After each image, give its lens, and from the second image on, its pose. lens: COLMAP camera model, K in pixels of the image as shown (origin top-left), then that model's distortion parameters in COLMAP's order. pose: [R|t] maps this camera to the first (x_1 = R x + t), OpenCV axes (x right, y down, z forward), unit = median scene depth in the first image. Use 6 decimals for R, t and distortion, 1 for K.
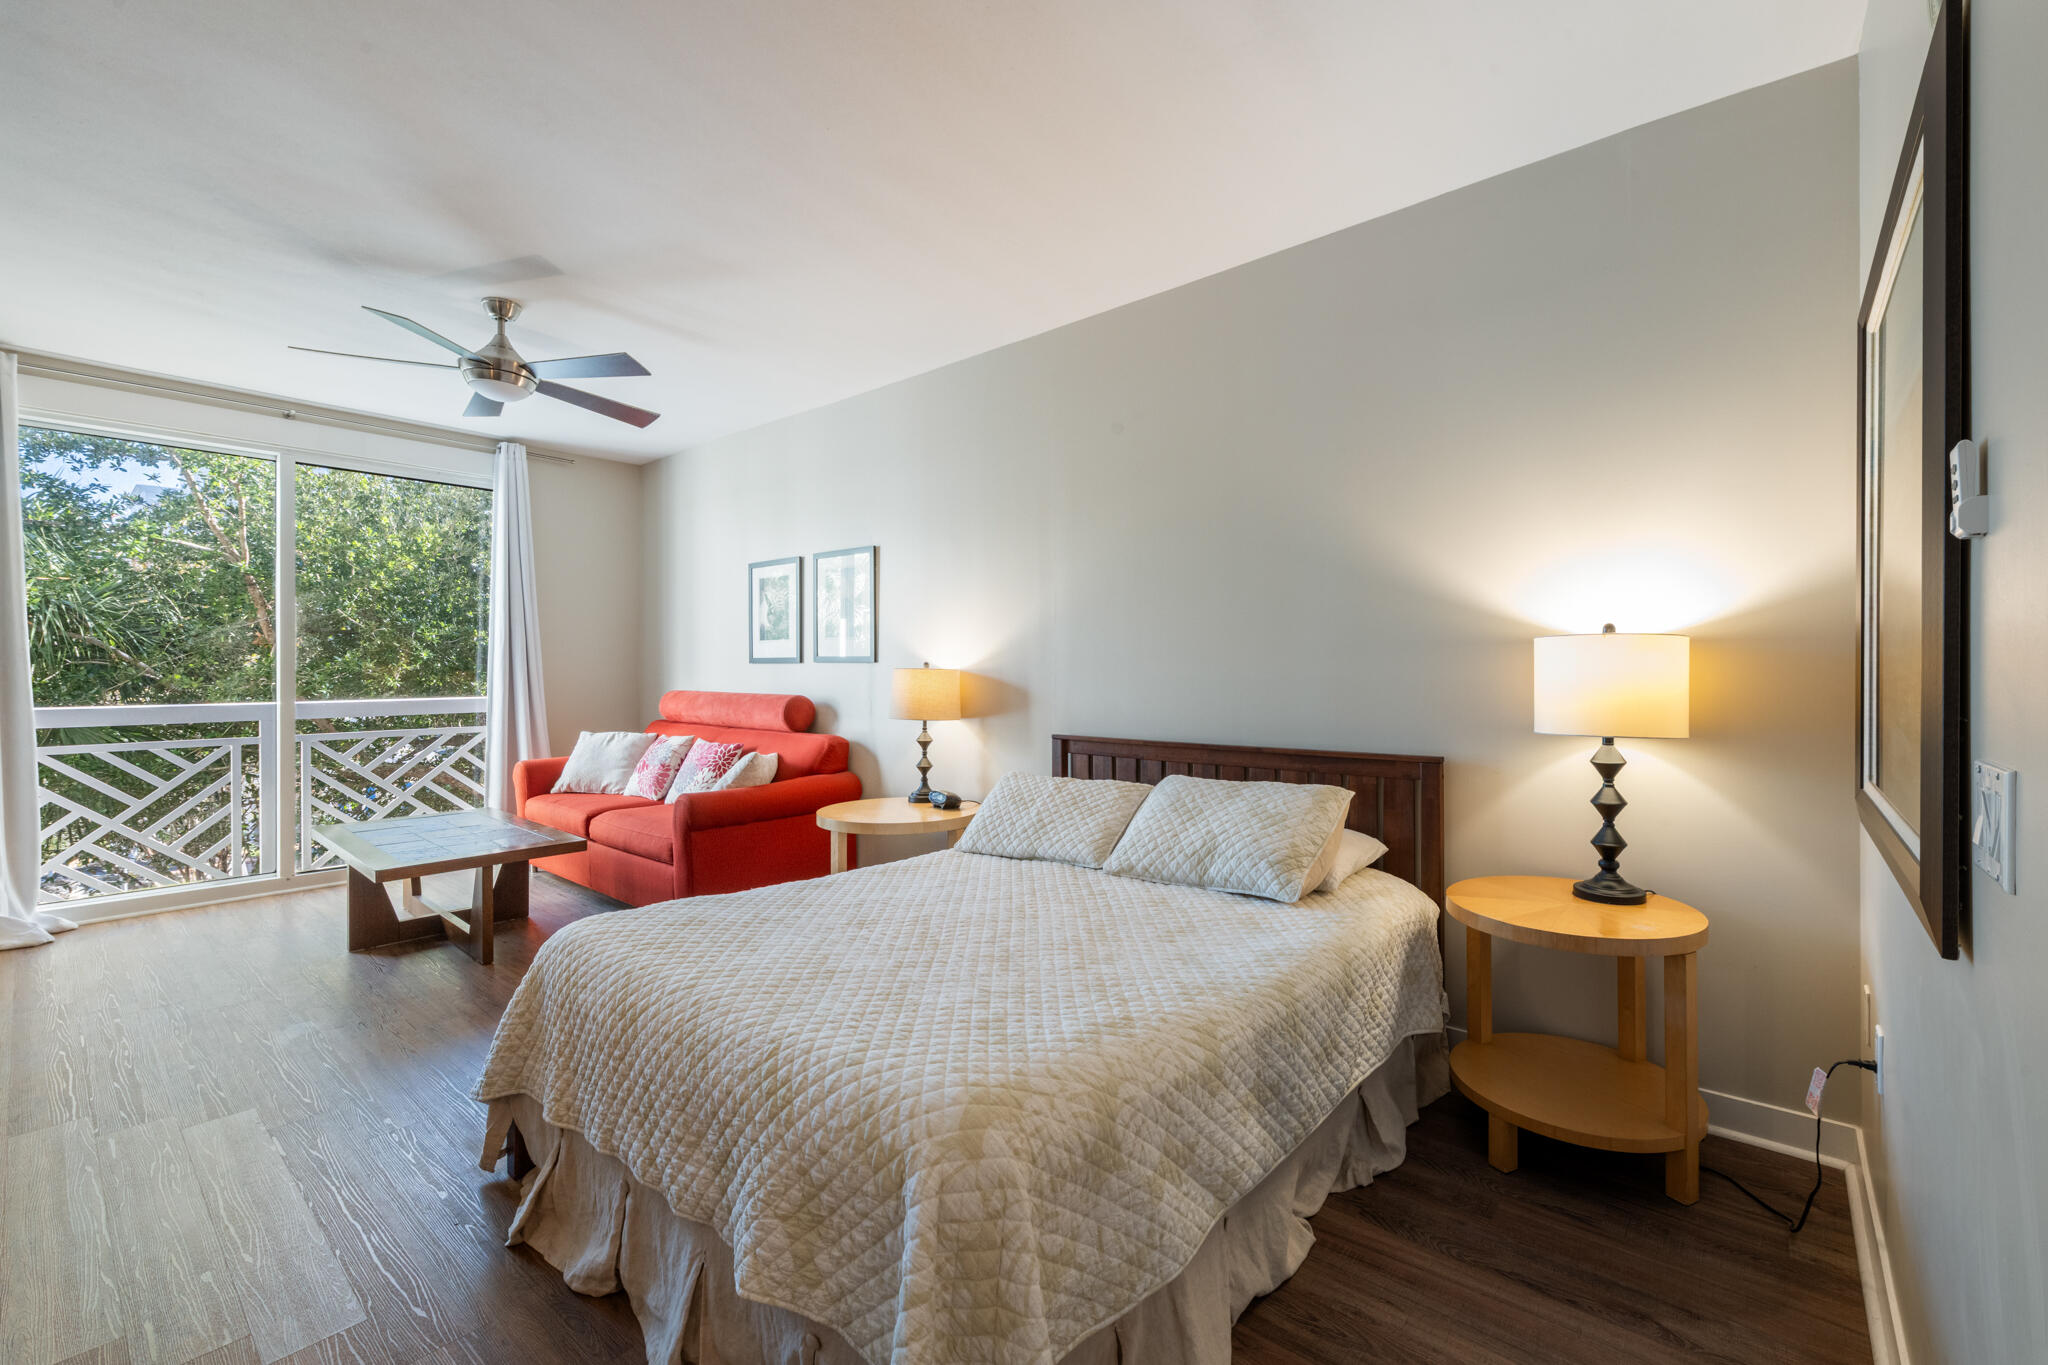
lens RADIAL K [[857.7, 0, 1030.9], [0, 857.7, 671.6], [0, 0, 1]] dist [0.002972, -0.000774]
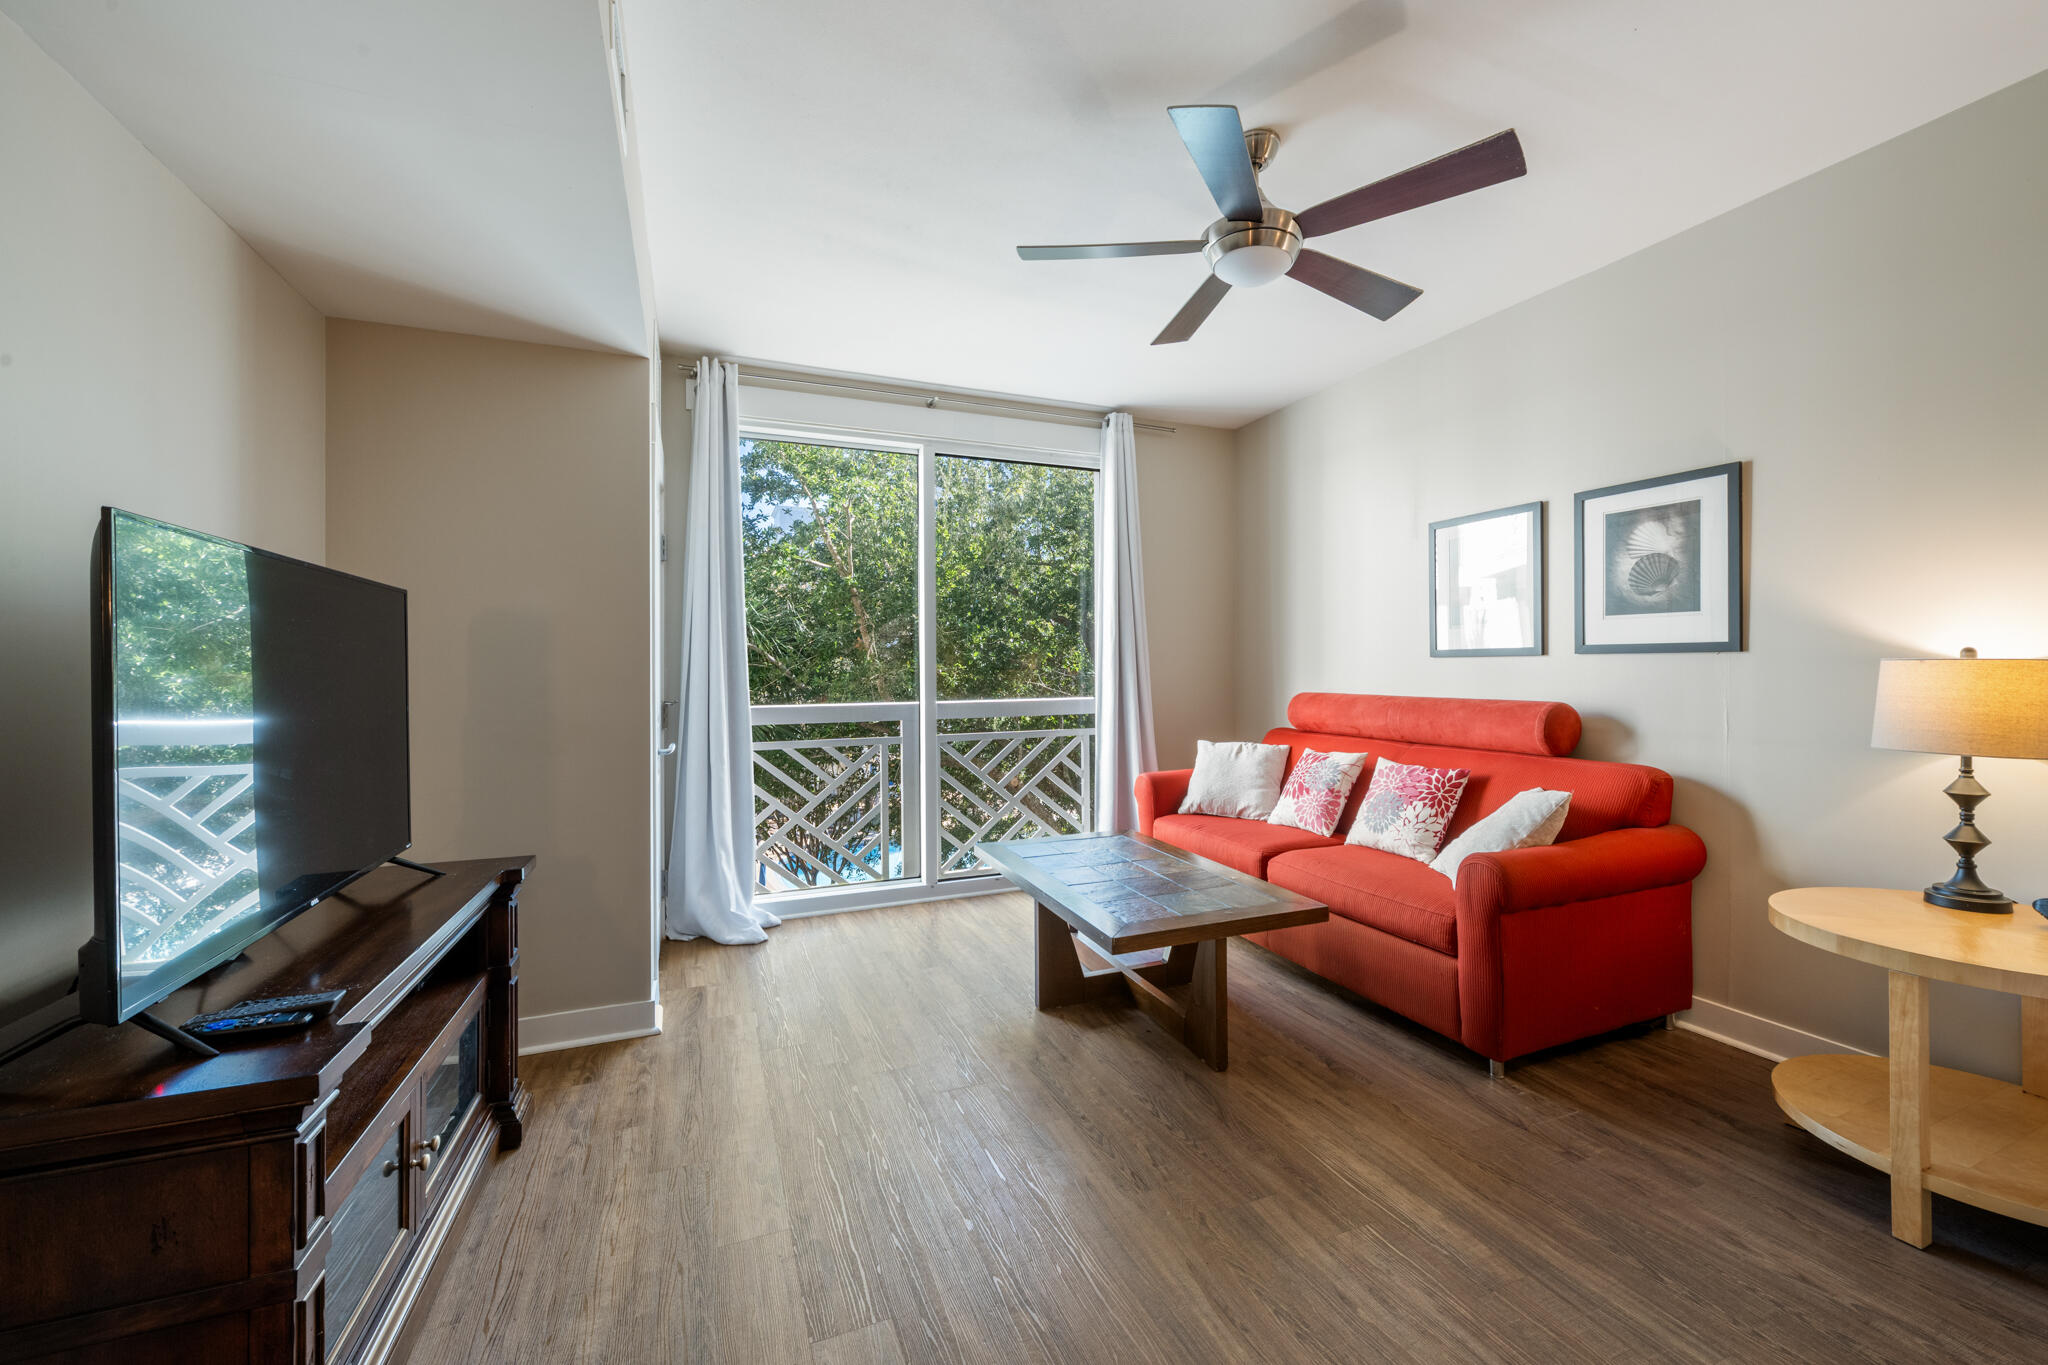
lens RADIAL K [[807.3, 0, 1039.6], [0, 807.3, 670.7], [0, 0, 1]] dist [0.005659, -0.001871]
pose [[0.896137, -0.004626, -0.443753, -0.470870], [0.004845, 0.999988, -0.000640, 0.001264], [0.443751, -0.001576, 0.896149, 0.322001]]
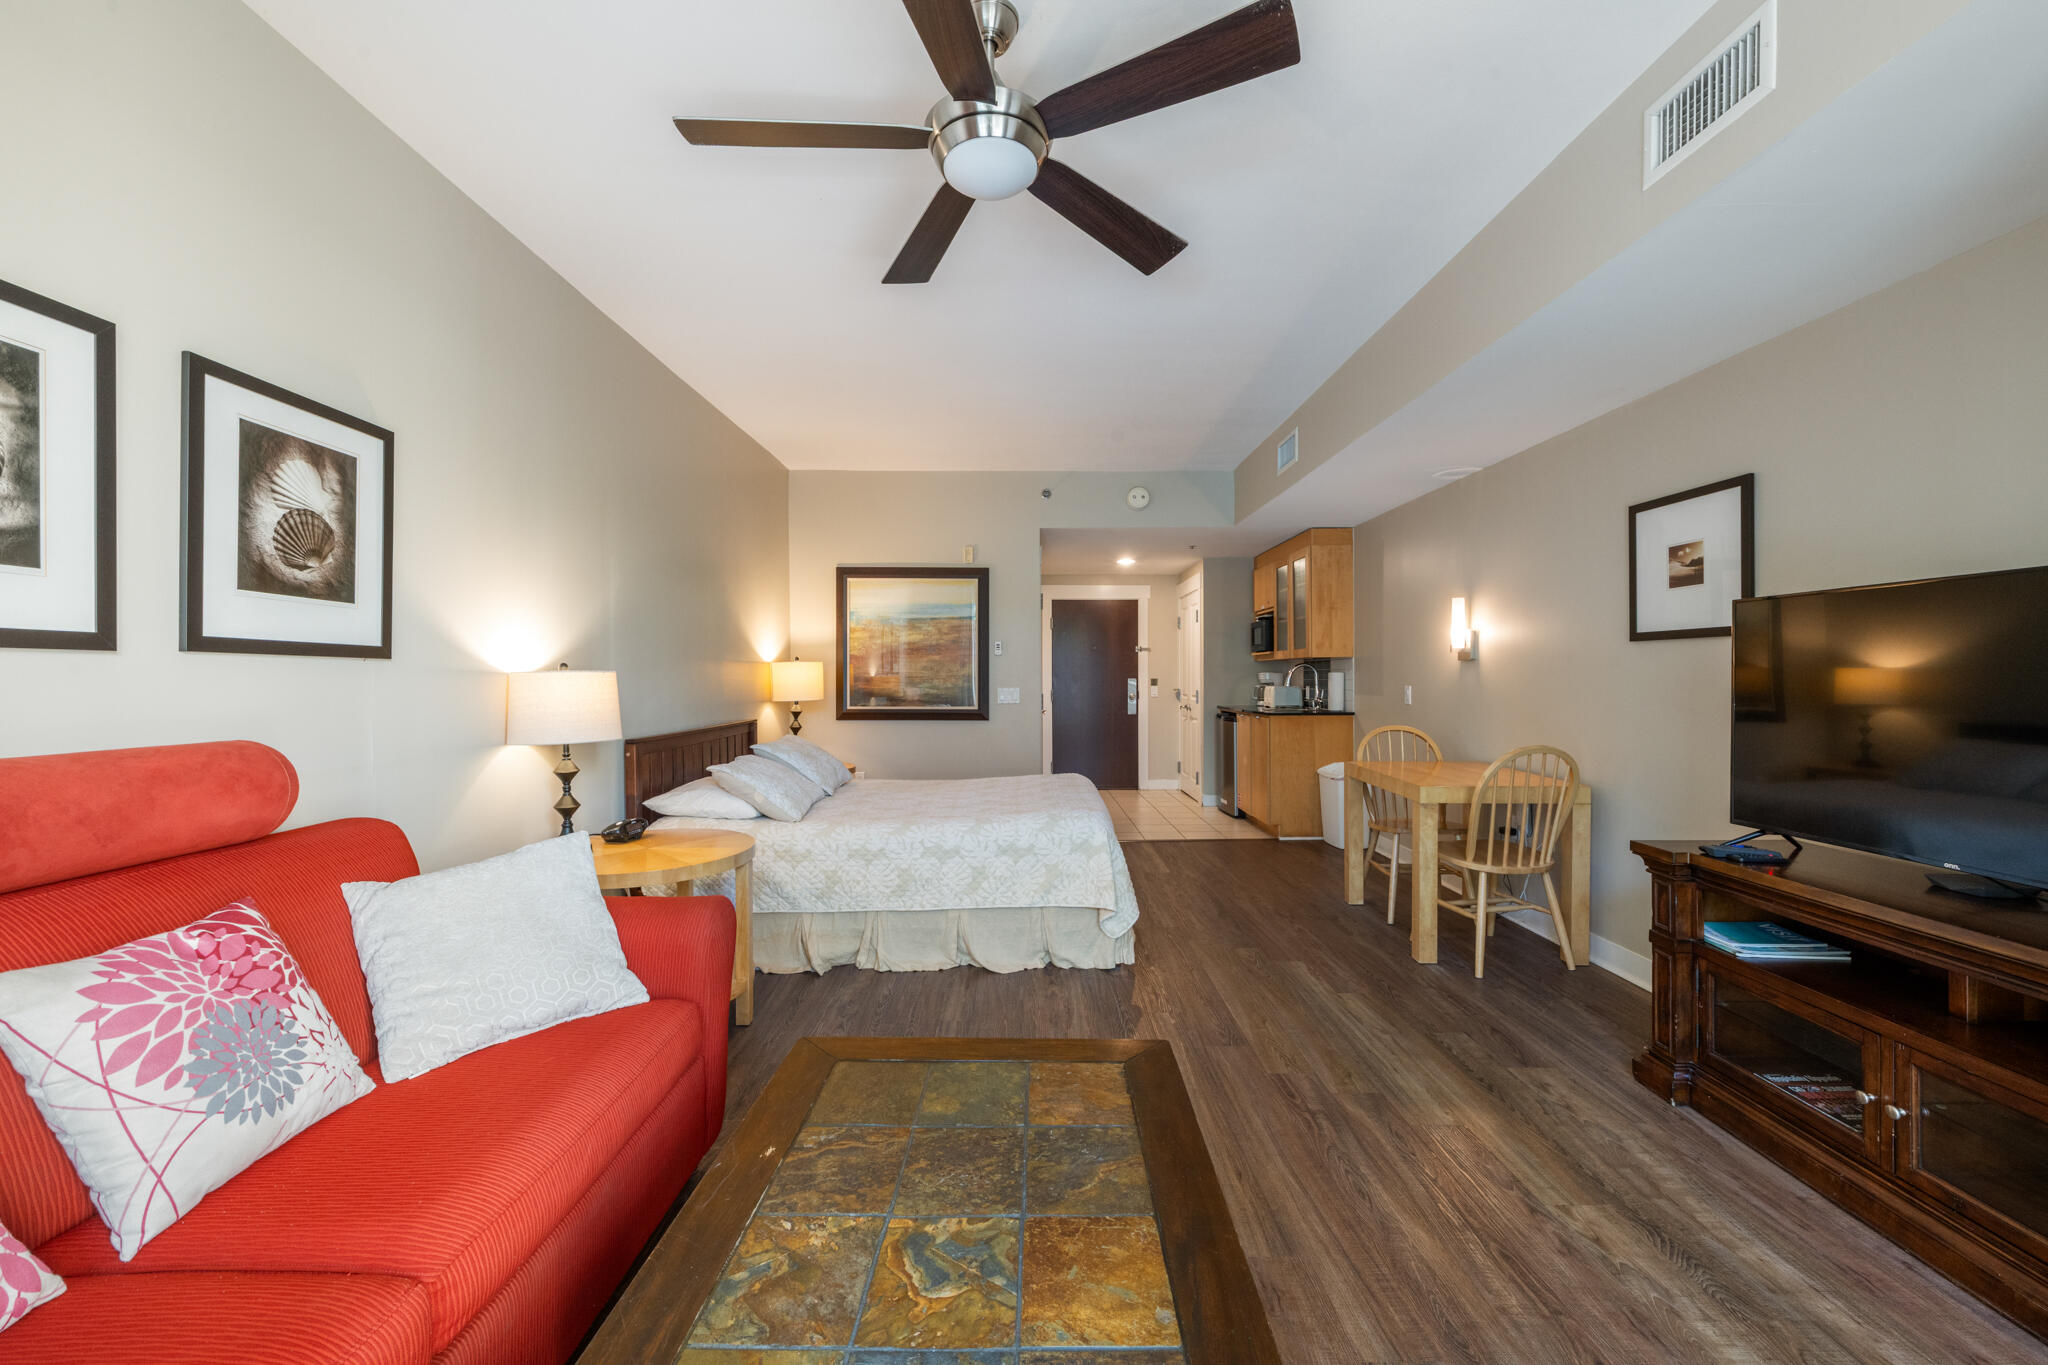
lens RADIAL K [[807.3, 0, 1040.8], [0, 807.3, 674.3], [0, 0, 1]] dist [0.005659, -0.001871]
pose [[-0.666849, 0.003600, 0.745184, -1.012024], [0.003768, 0.999992, -0.001459, 0.001159], [-0.745183, 0.001835, -0.666857, 1.299890]]
